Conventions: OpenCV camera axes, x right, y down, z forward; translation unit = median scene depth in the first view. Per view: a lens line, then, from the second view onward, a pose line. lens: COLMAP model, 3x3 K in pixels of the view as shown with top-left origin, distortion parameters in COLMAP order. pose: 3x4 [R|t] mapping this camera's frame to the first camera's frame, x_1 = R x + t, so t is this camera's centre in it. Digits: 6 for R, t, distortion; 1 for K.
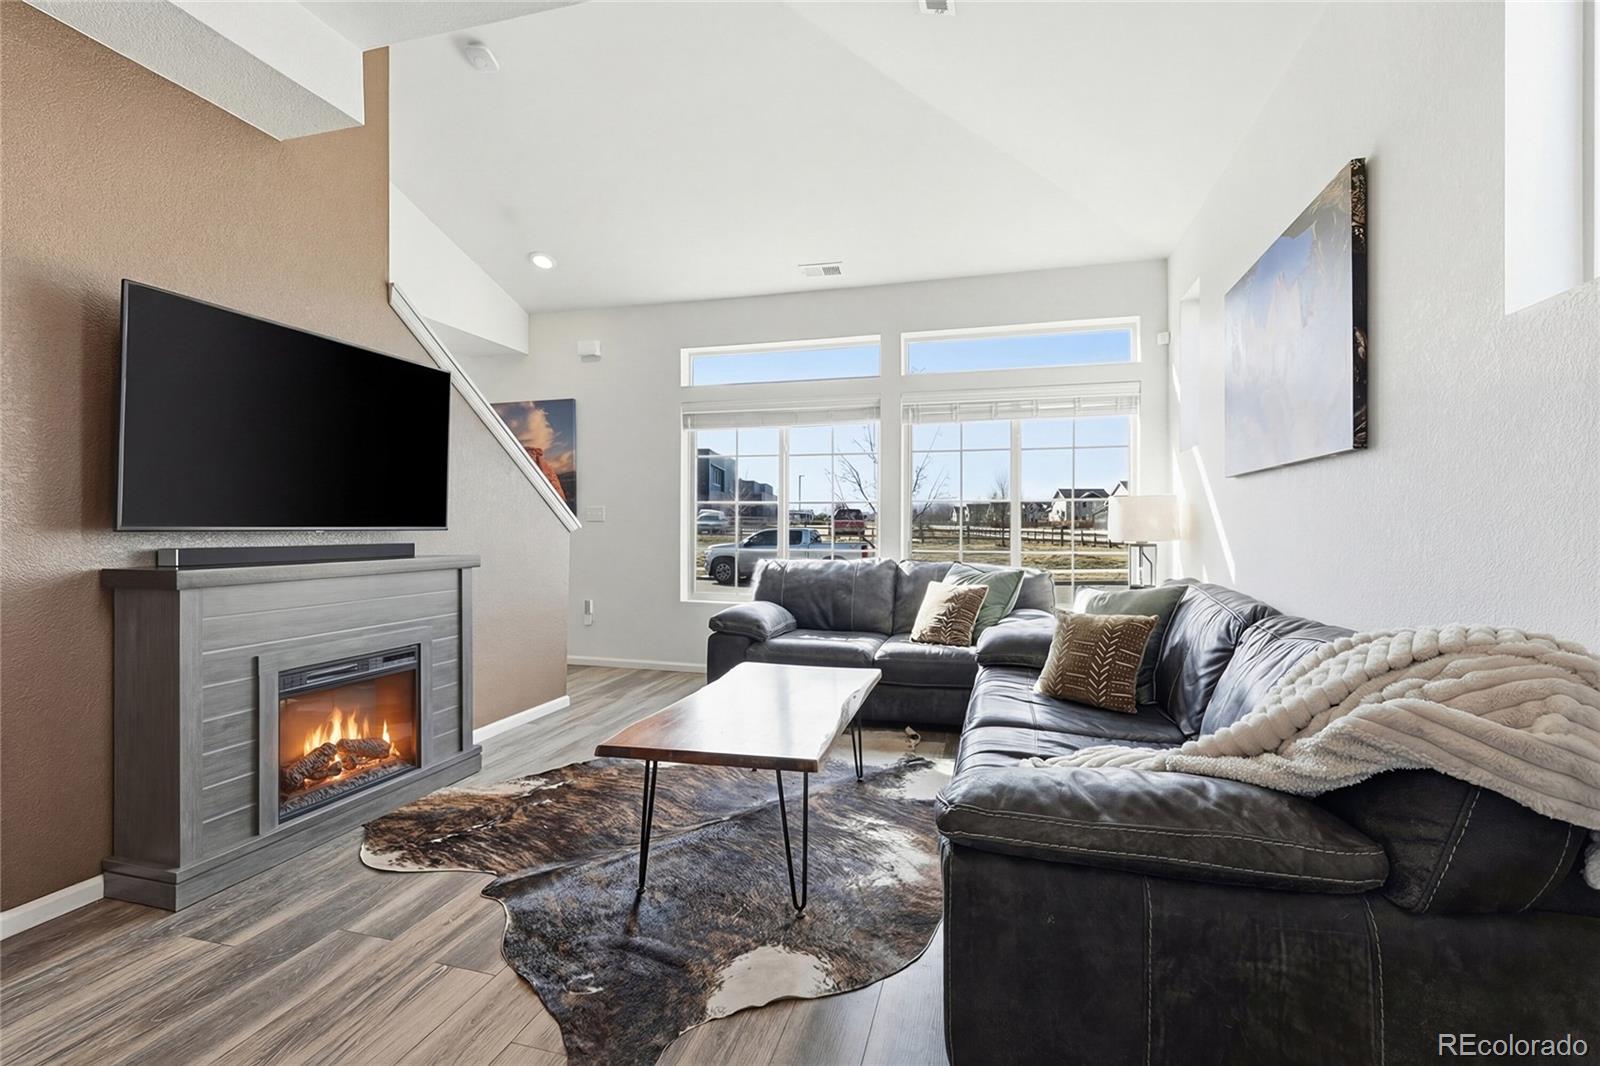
lens RADIAL K [[707.2, 0, 801.5], [0, 707.2, 527.8], [0, 0, 1]] dist [0.000343, -0.000439]
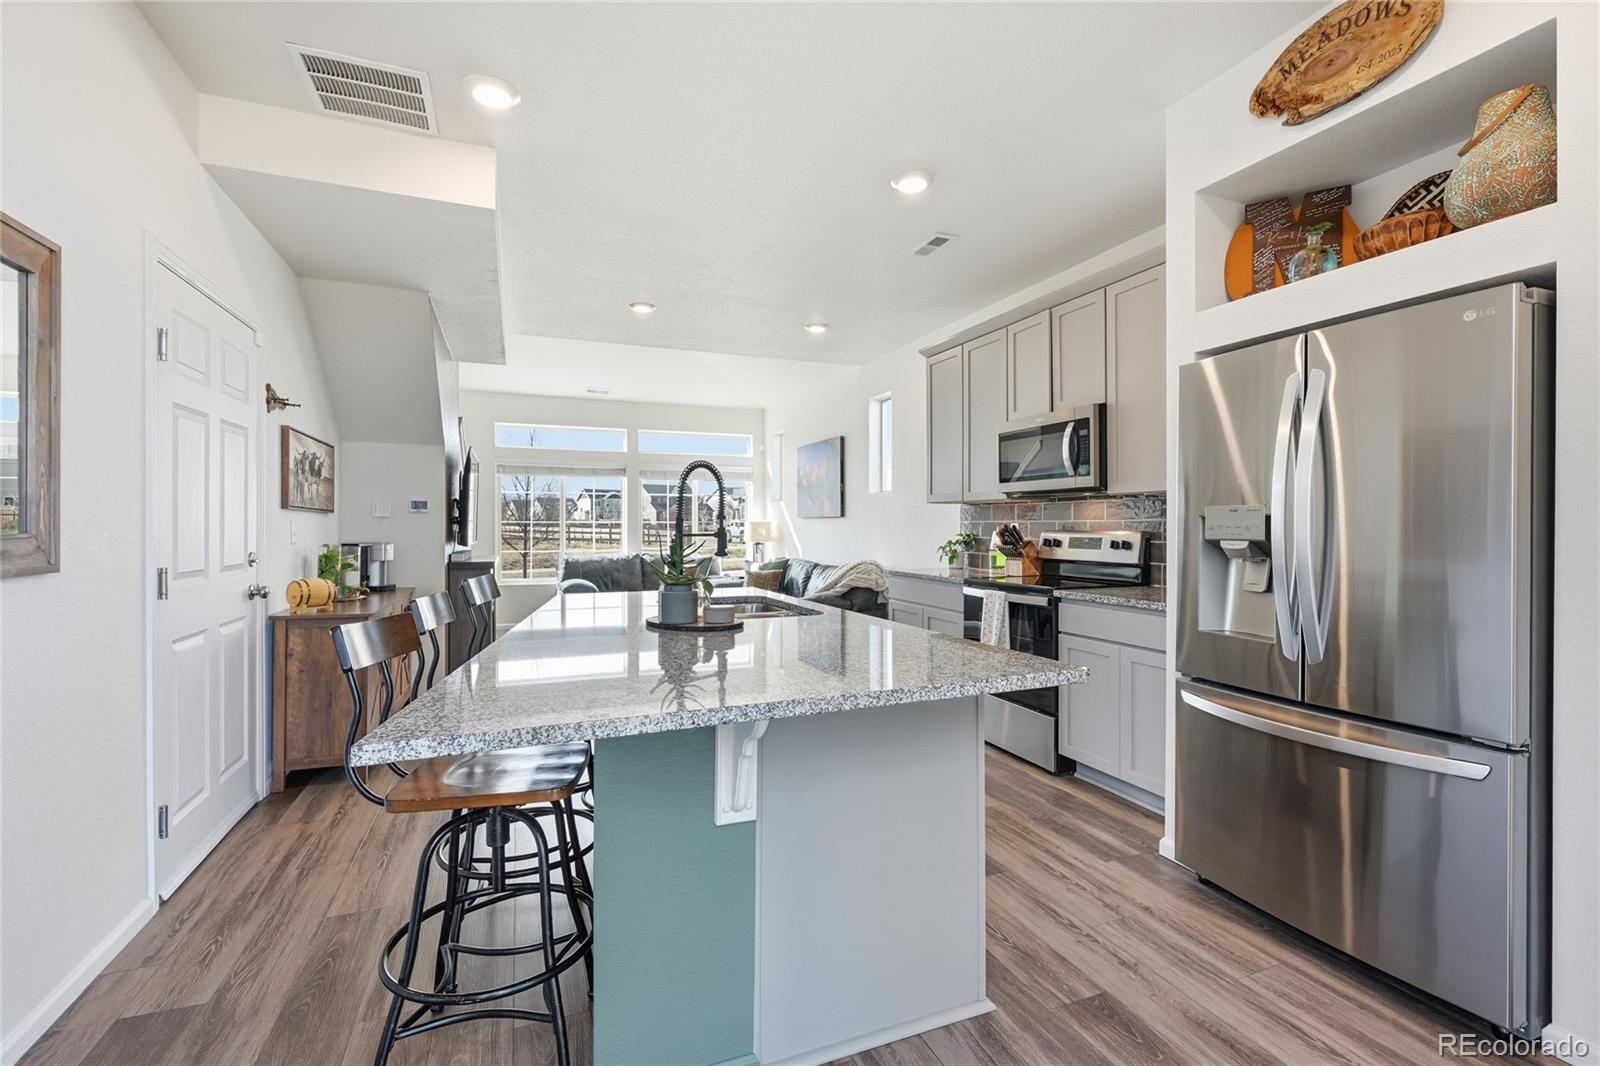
lens RADIAL K [[707.5, 0, 813.7], [0, 707.5, 533.3], [0, 0, 1]] dist [0.000714, 0.000060]
pose [[0.781151, -0.008949, 0.624278, -1.224650], [0.002115, 0.999929, 0.011687, -0.053907], [-0.624338, -0.007809, 0.781115, -1.343874]]
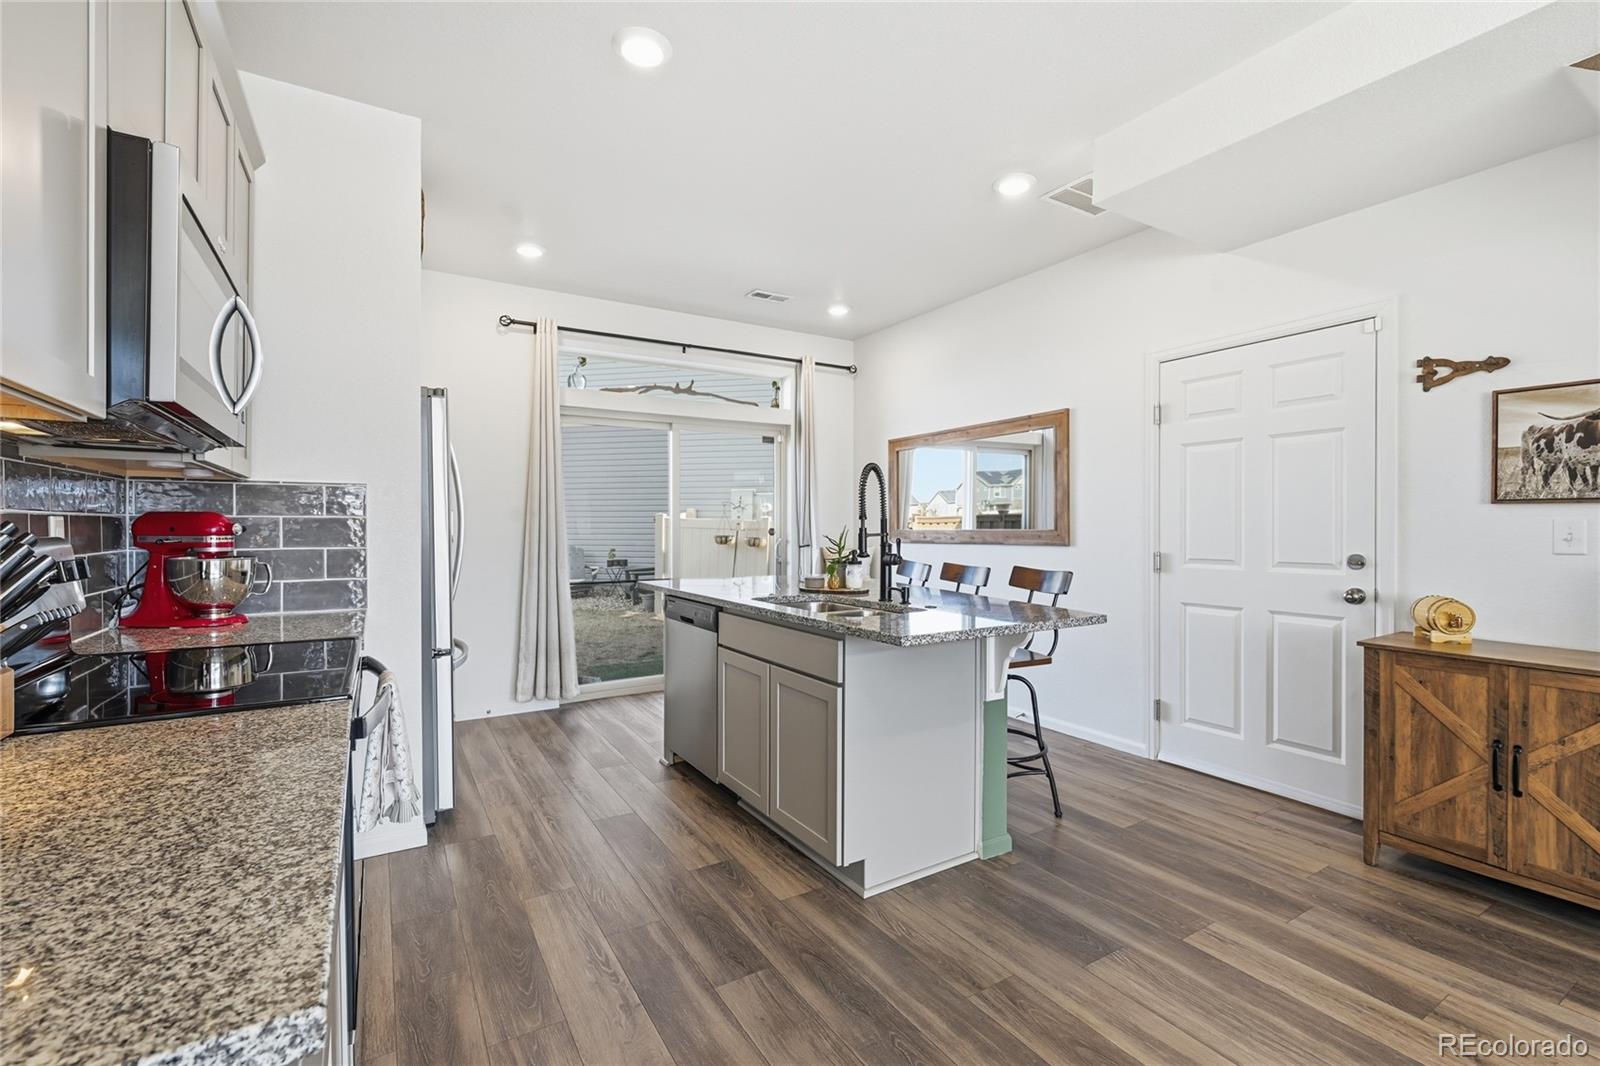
lens RADIAL K [[707.2, 0, 801.5], [0, 707.2, 527.8], [0, 0, 1]] dist [0.000343, -0.000439]
pose [[-0.681975, -0.001170, -0.731375, 0.206763], [-0.004191, 0.999989, 0.002308, -0.052048], [0.731364, 0.004639, -0.681972, 0.277556]]
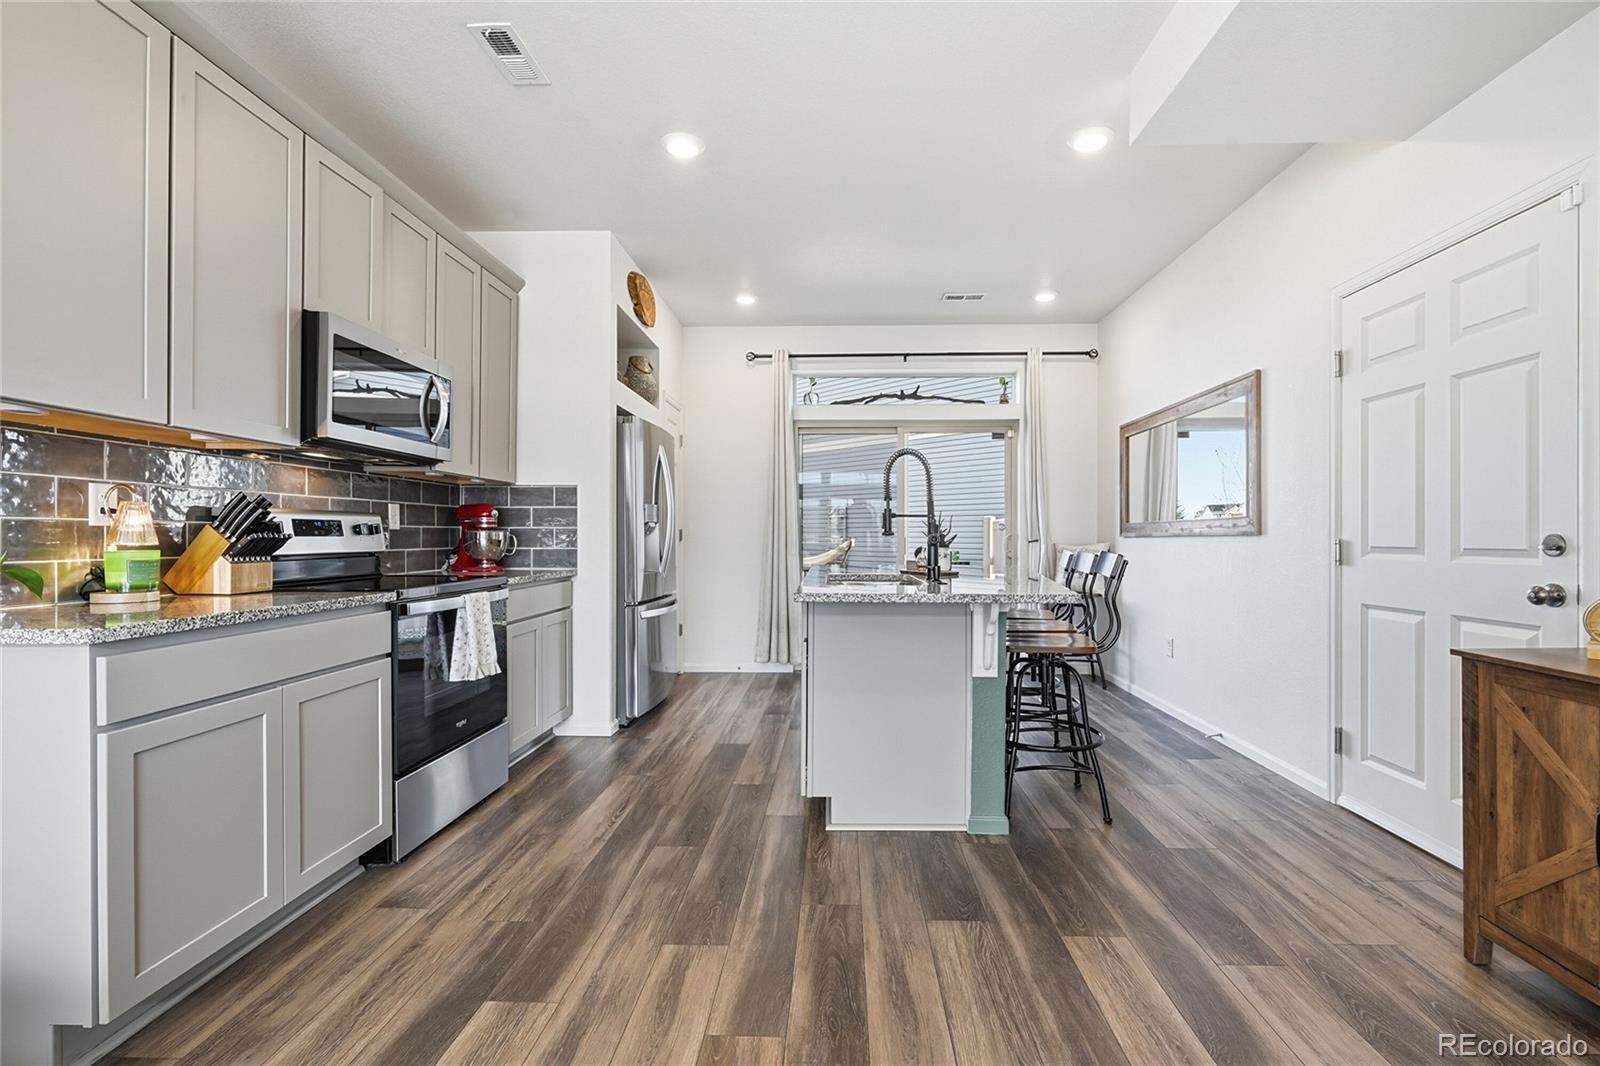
lens RADIAL K [[707.5, 0, 813.7], [0, 707.5, 533.3], [0, 0, 1]] dist [0.000714, 0.000060]
pose [[-0.972088, -0.006134, -0.234535, -0.251116], [-0.005748, 0.999981, -0.002330, -0.005589], [0.234545, -0.000917, -0.972105, 0.721210]]
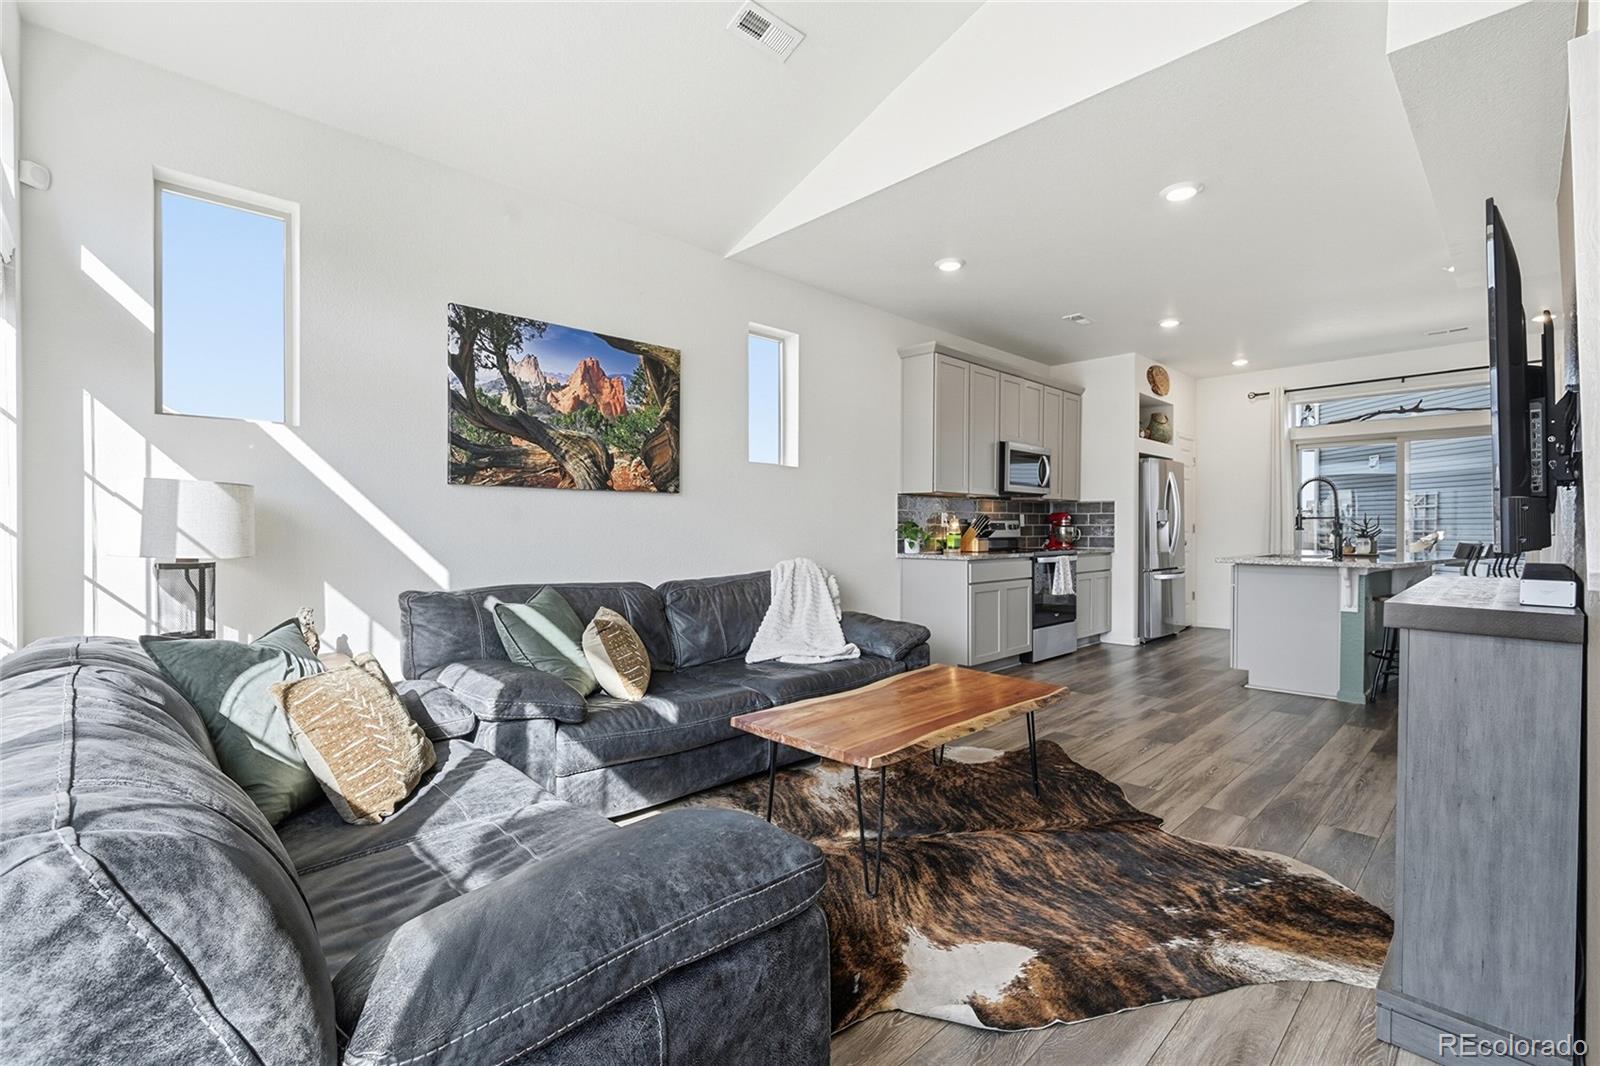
lens RADIAL K [[698.9, 0, 803.7], [0, 698.9, 530.5], [0, 0, 1]] dist [0.000592, -0.000247]
pose [[-0.863464, -0.006871, 0.504363, -0.432771], [-0.001743, 0.999942, 0.010640, -0.023338], [-0.504407, 0.008308, -0.863426, 2.004813]]
